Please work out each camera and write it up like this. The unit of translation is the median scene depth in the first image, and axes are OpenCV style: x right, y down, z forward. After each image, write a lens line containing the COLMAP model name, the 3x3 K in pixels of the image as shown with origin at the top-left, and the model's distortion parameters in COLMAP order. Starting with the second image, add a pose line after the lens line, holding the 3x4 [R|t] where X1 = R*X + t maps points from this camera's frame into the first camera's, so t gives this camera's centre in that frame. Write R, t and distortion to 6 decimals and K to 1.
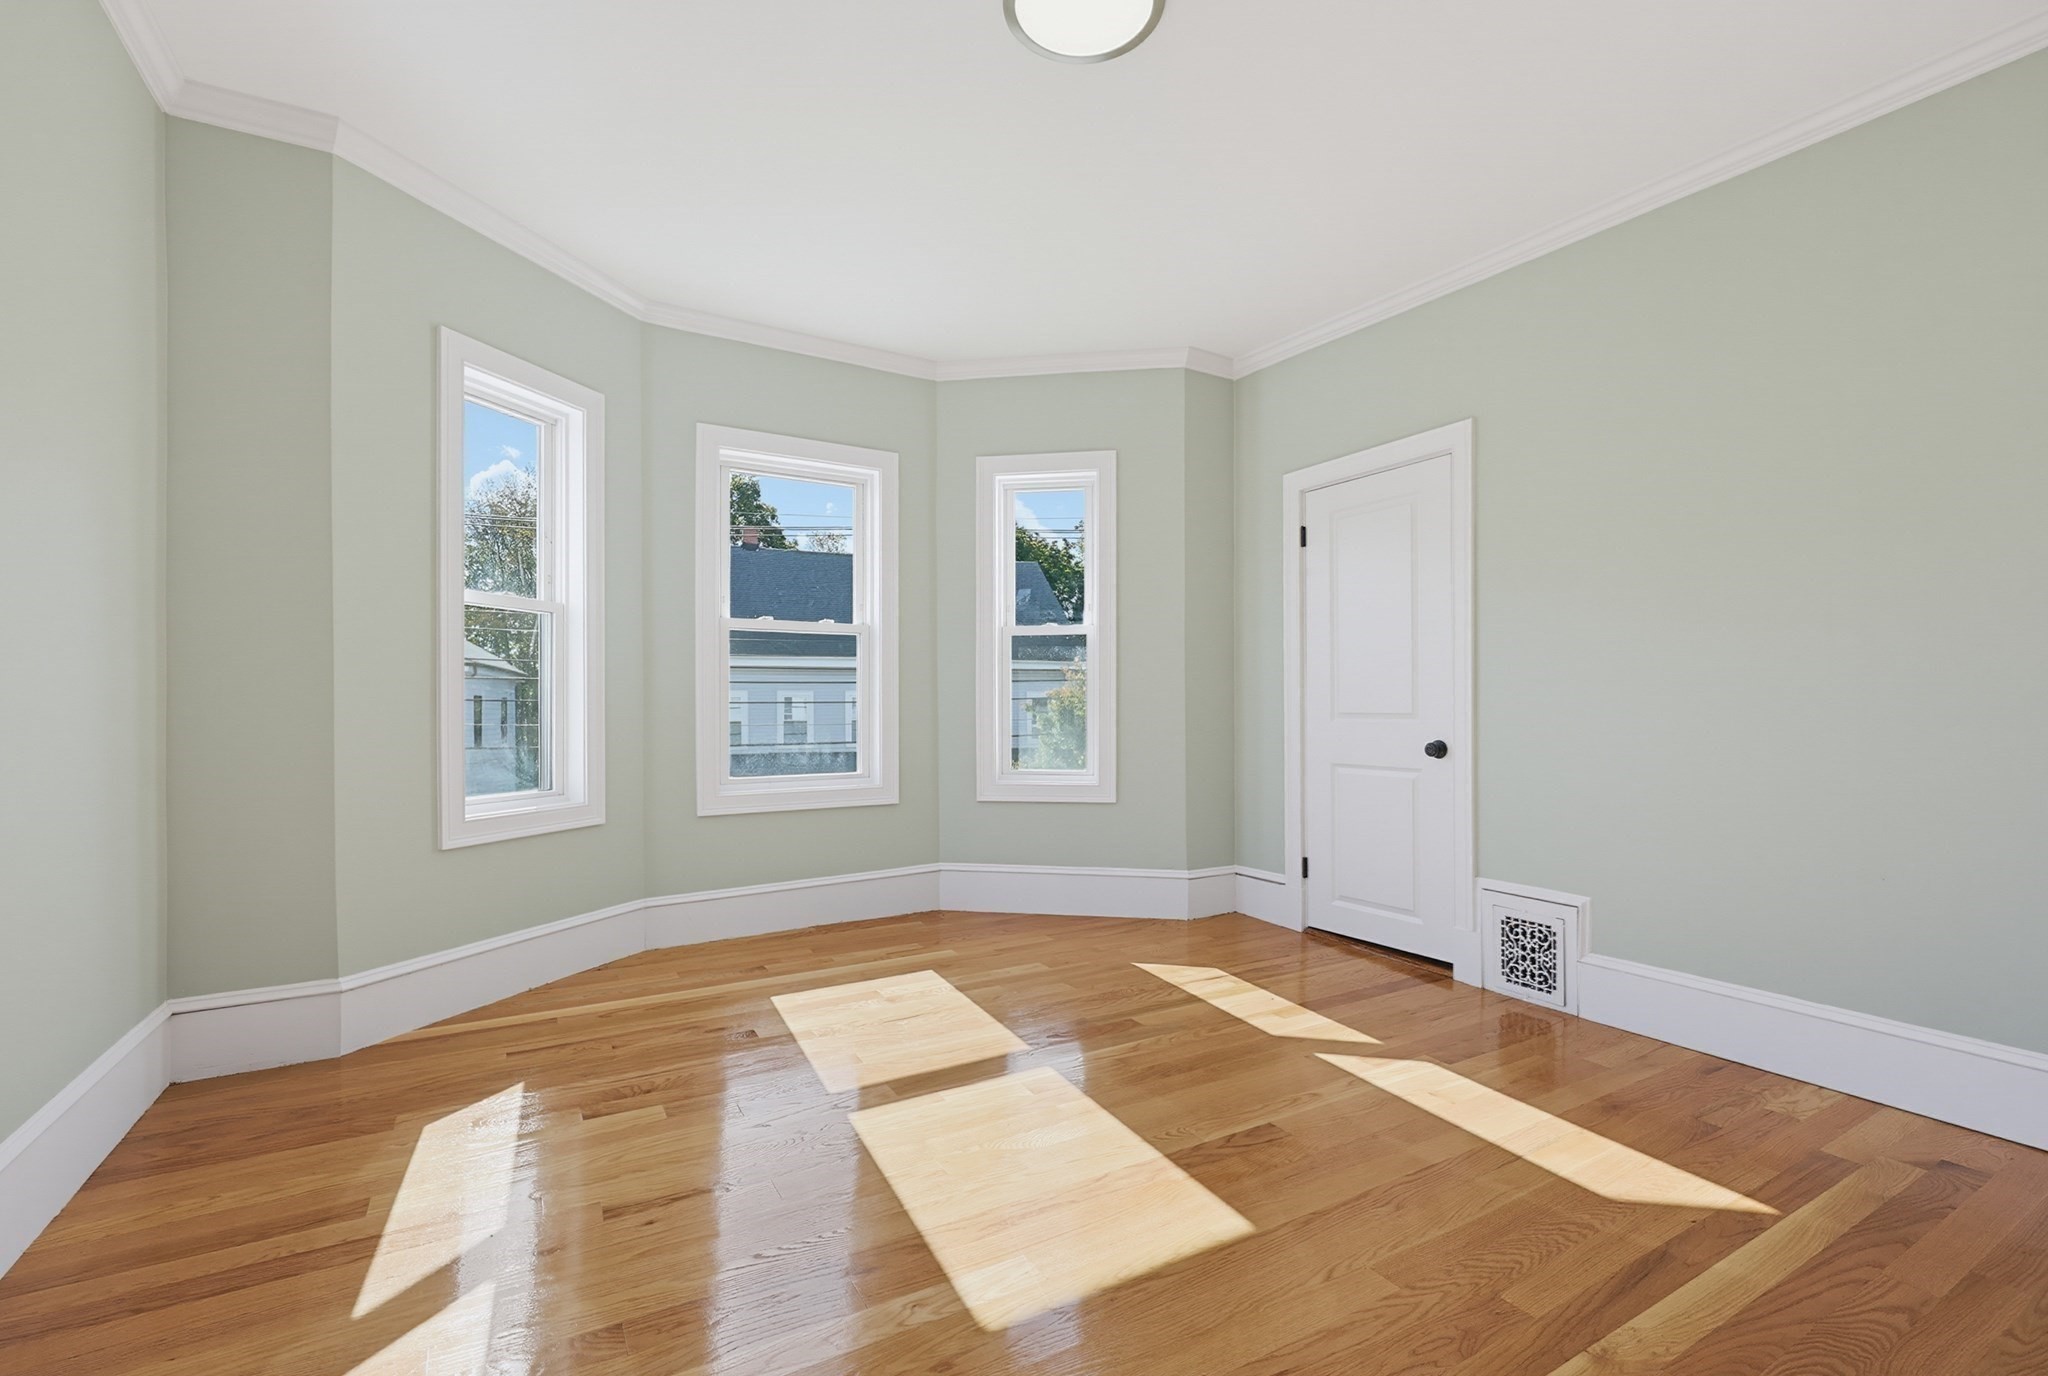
lens RADIAL K [[912.9, 0, 1024.5], [0, 912.9, 706.3], [0, 0, 1]] dist [0.005871, 0.000386]
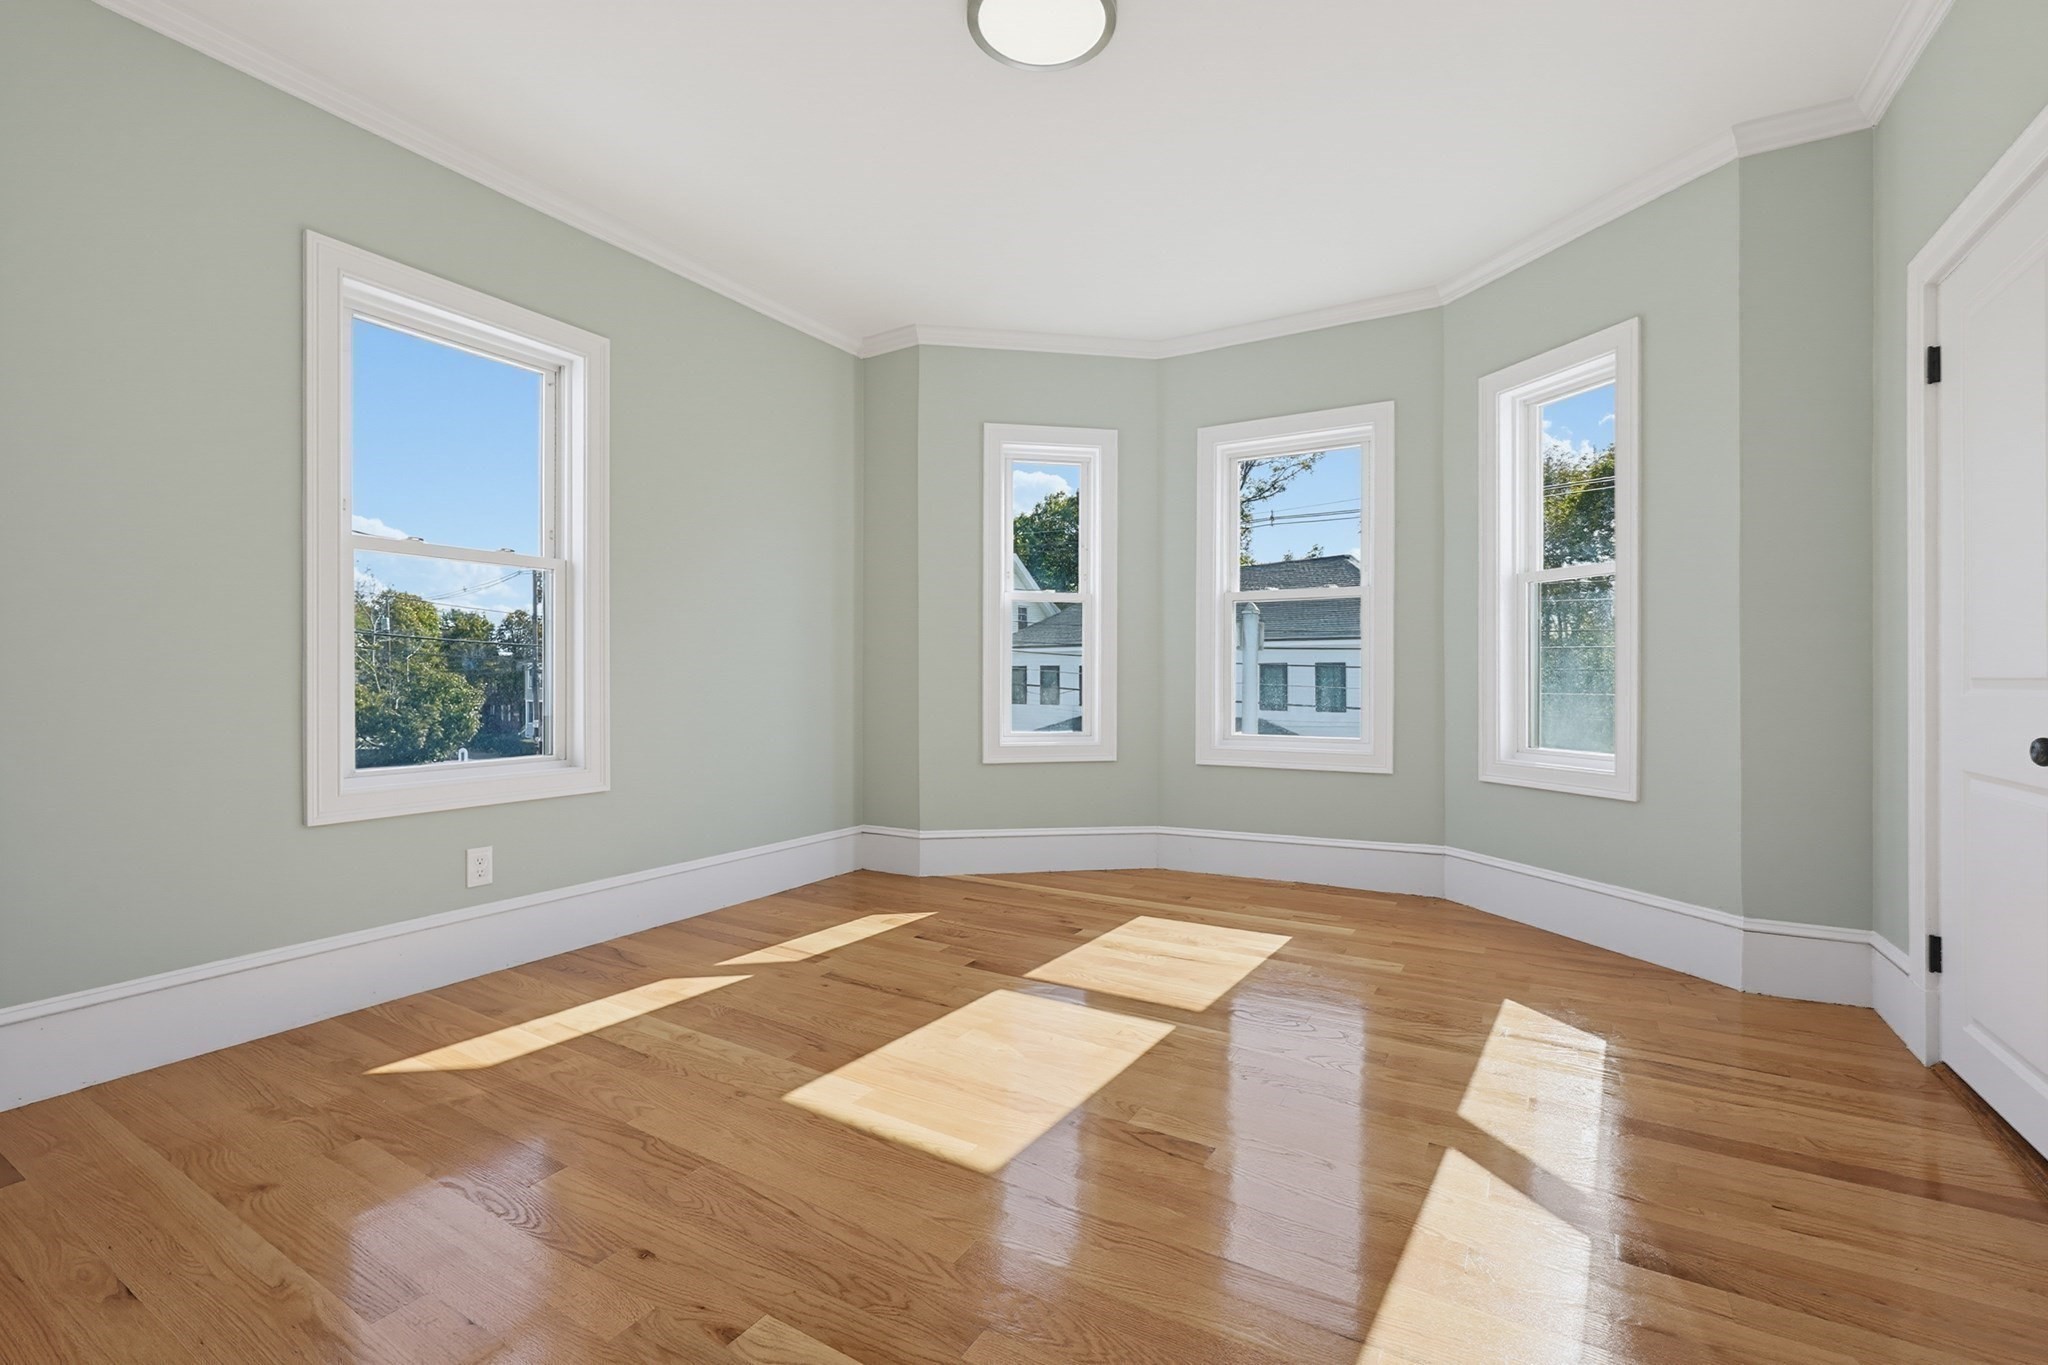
lens RADIAL K [[890.1, 0, 1033.1], [0, 890.1, 682.1], [0, 0, 1]] dist [-0.003143, 0.000052]
pose [[0.485089, 0.007144, -0.874436, 0.573618], [-0.001309, 0.999971, 0.007443, 0.006739], [0.874464, -0.002466, 0.485084, 0.279635]]
